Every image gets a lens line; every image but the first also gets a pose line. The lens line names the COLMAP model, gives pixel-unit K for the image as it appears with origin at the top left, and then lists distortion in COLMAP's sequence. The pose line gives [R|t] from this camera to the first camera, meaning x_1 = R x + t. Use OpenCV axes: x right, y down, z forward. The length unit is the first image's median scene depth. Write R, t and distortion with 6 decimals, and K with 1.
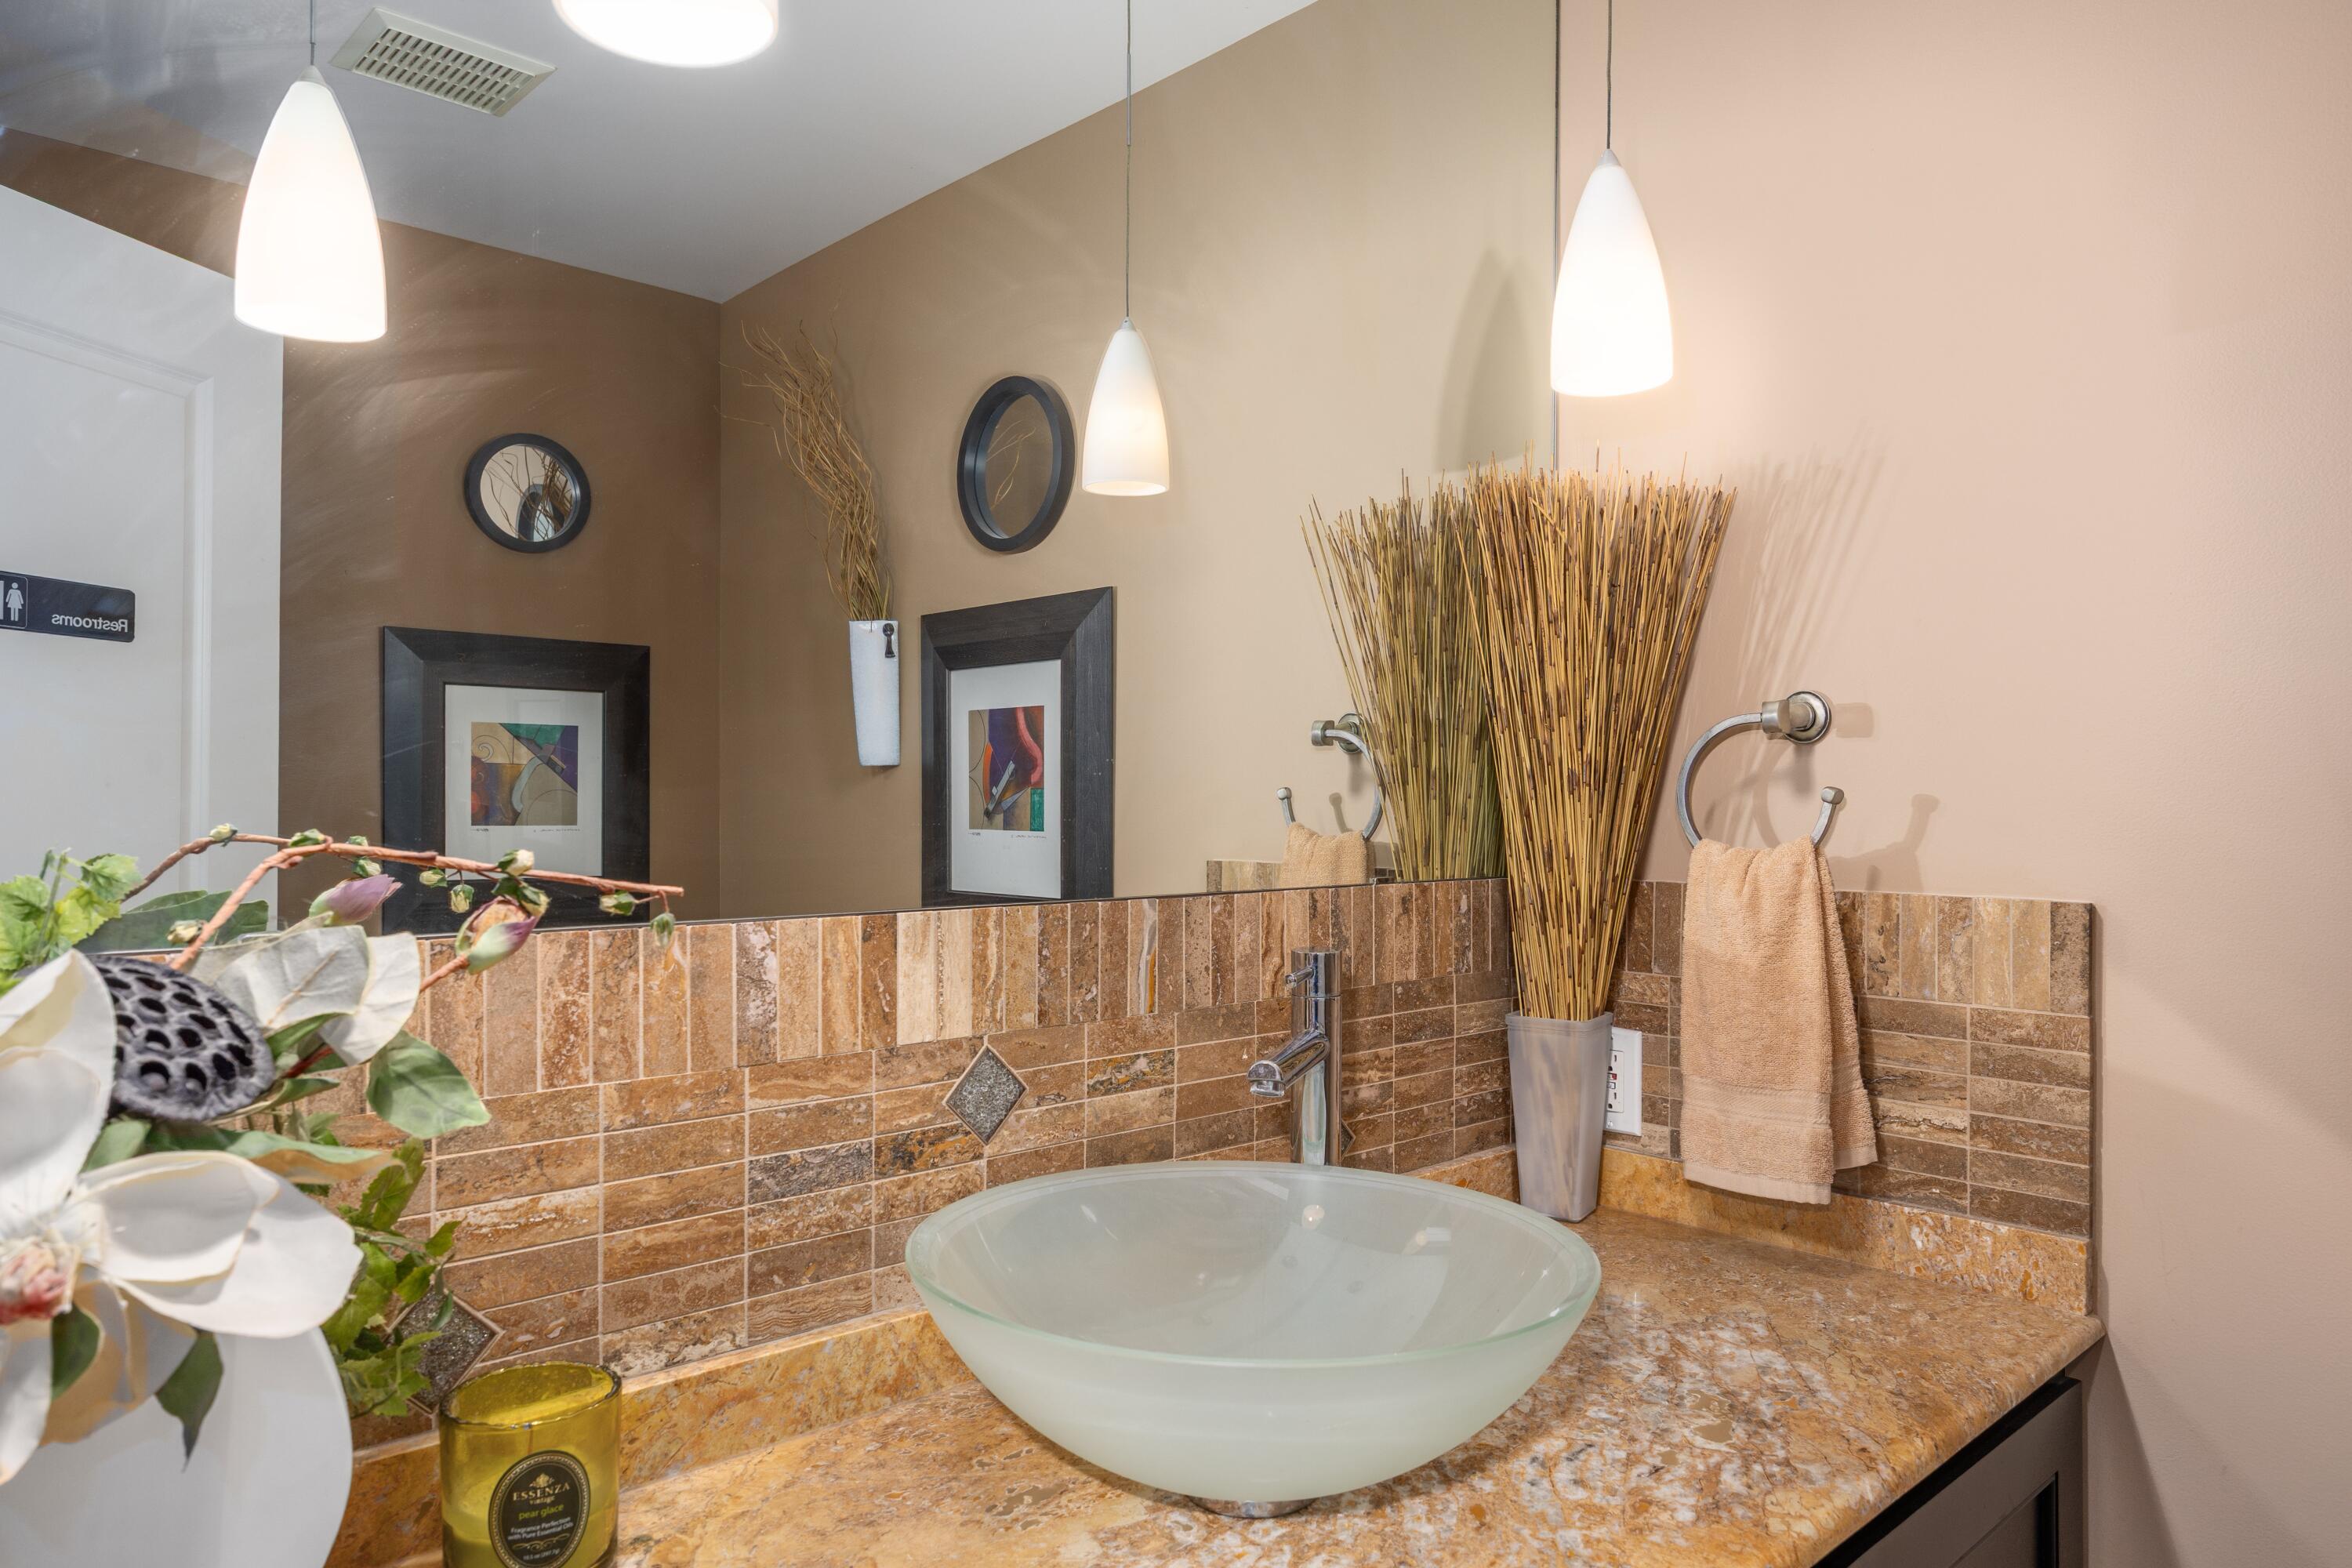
lens RADIAL K [[1511.0, 0, 1174.4], [0, 1511.0, 791.0], [0, 0, 1]] dist [-0.011170, 0.003255]
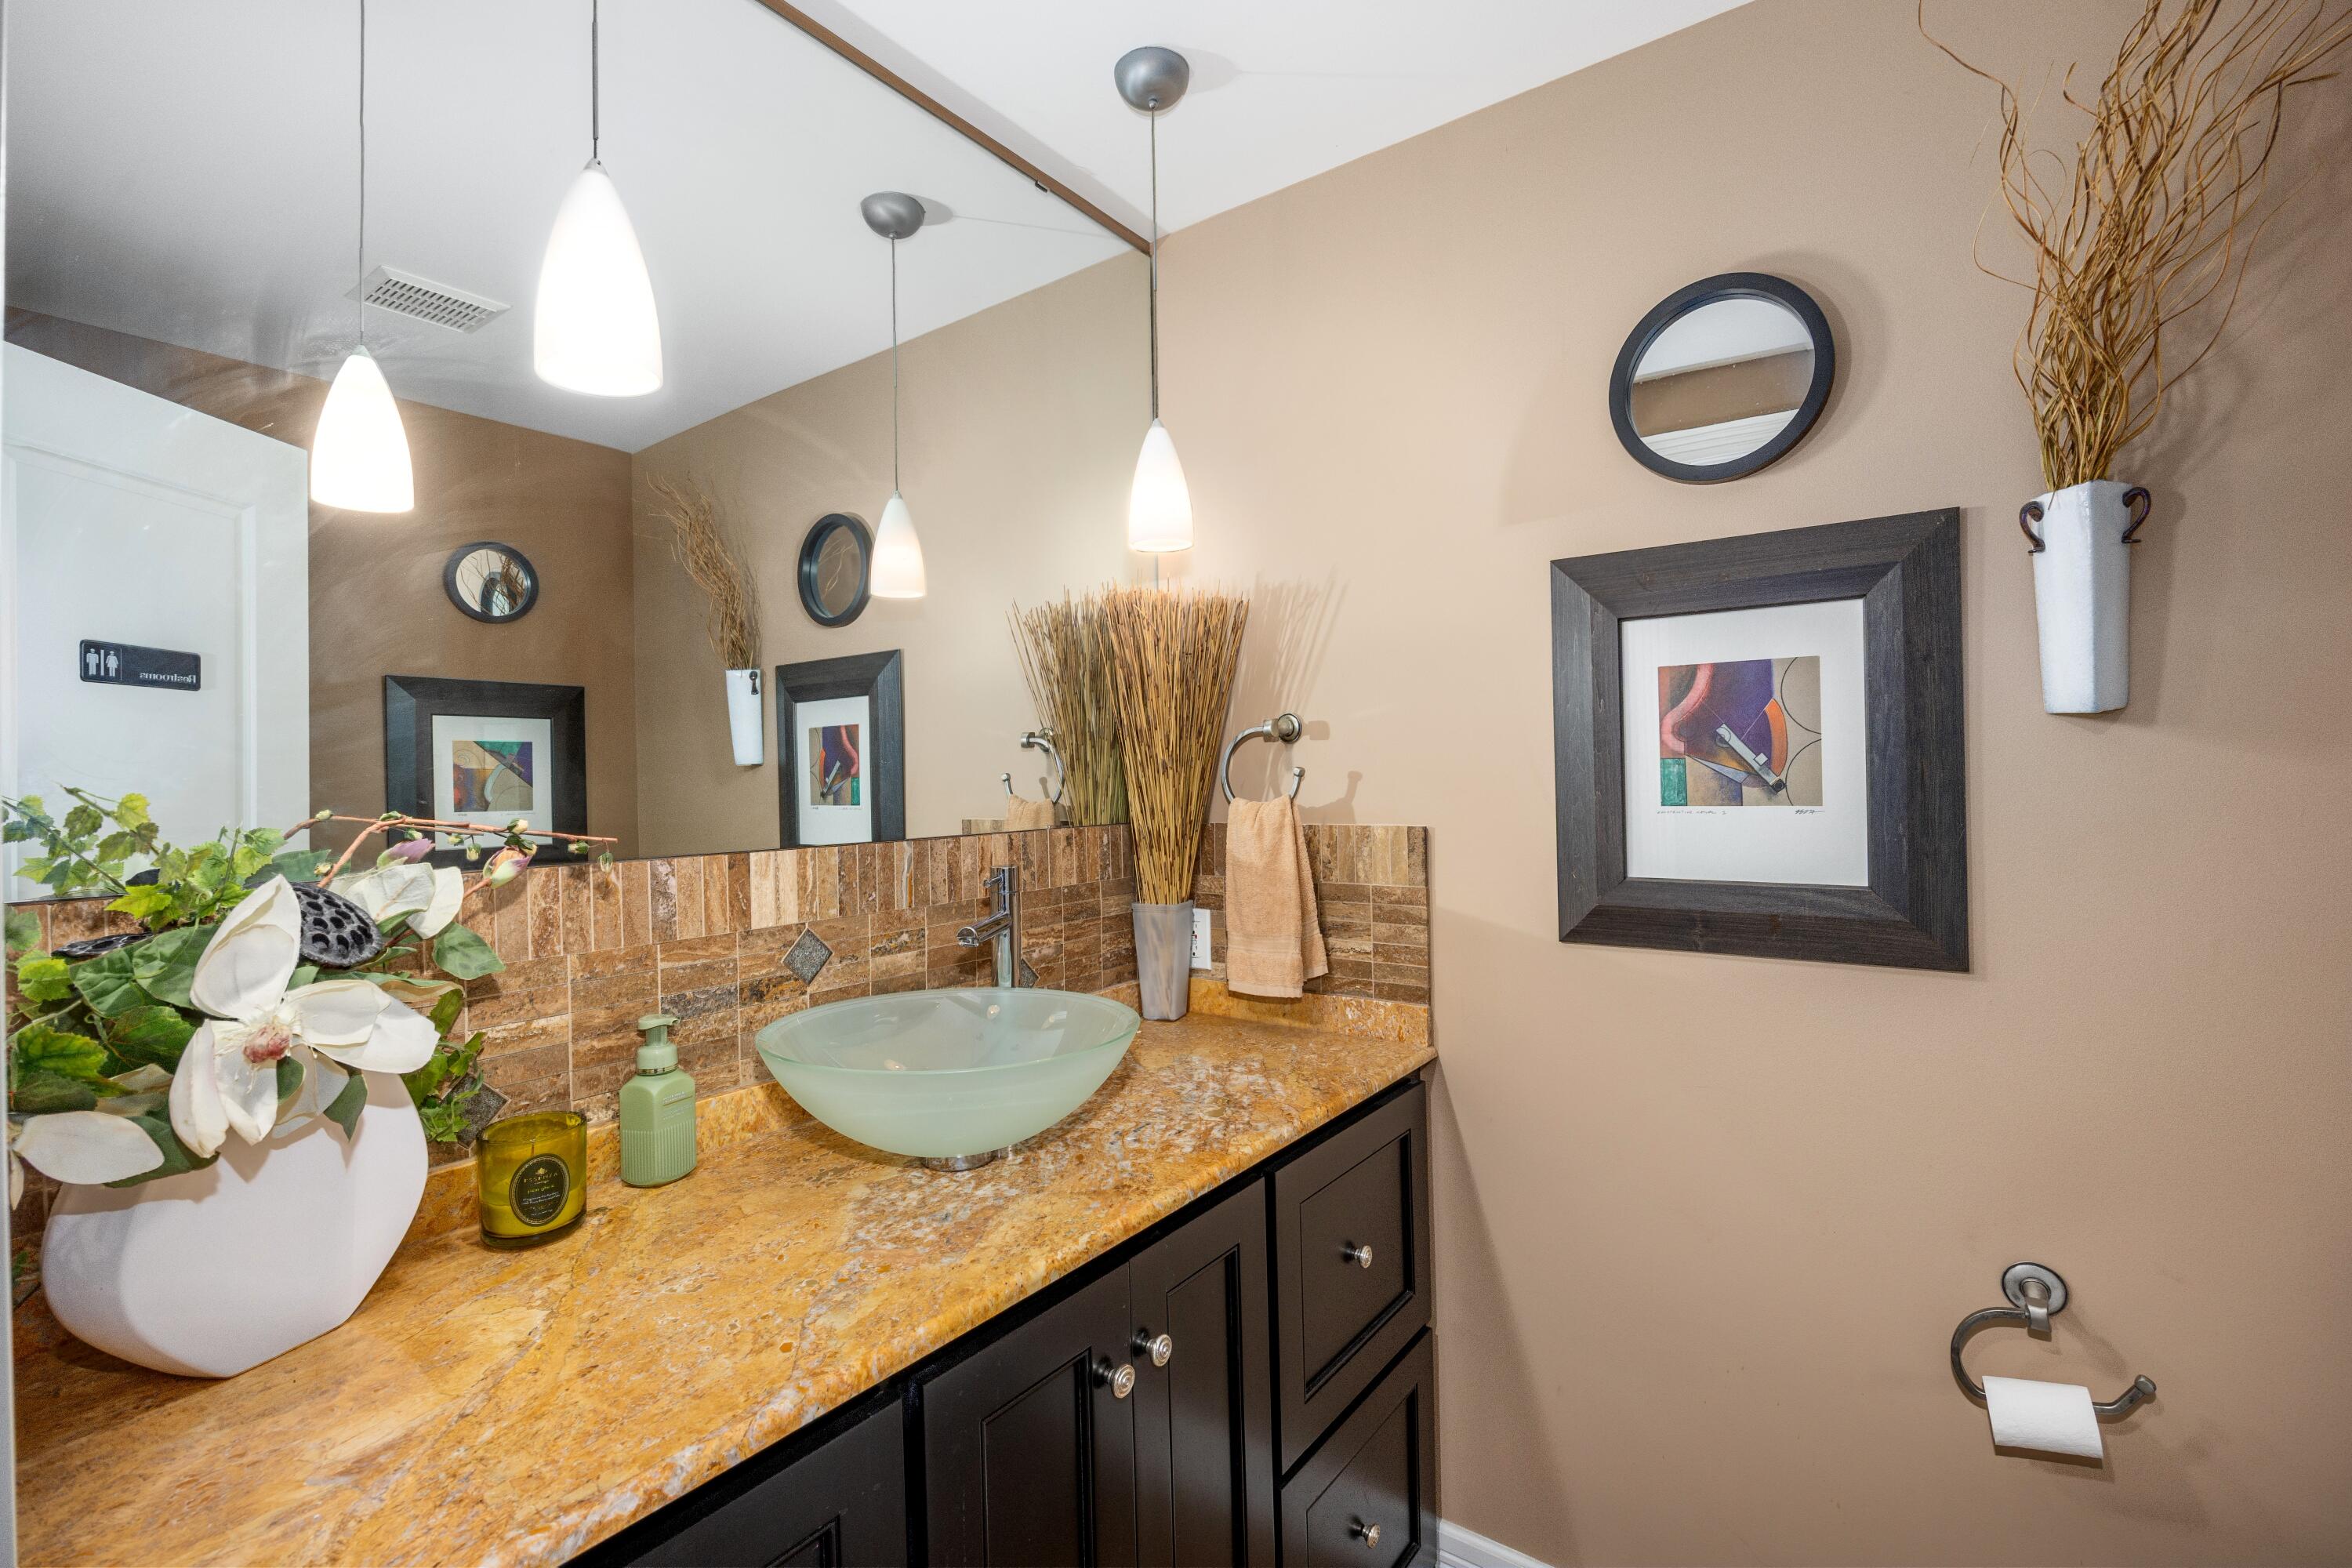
lens RADIAL K [[1050.7, 0, 1180.8], [0, 1050.7, 773.4], [0, 0, 1]] dist [-0.015787, -0.001121]
pose [[0.982271, -0.021936, 0.186177, 0.067389], [0.022130, 0.999755, 0.001033, 0.000409], [-0.186154, 0.003106, 0.982516, -0.227306]]
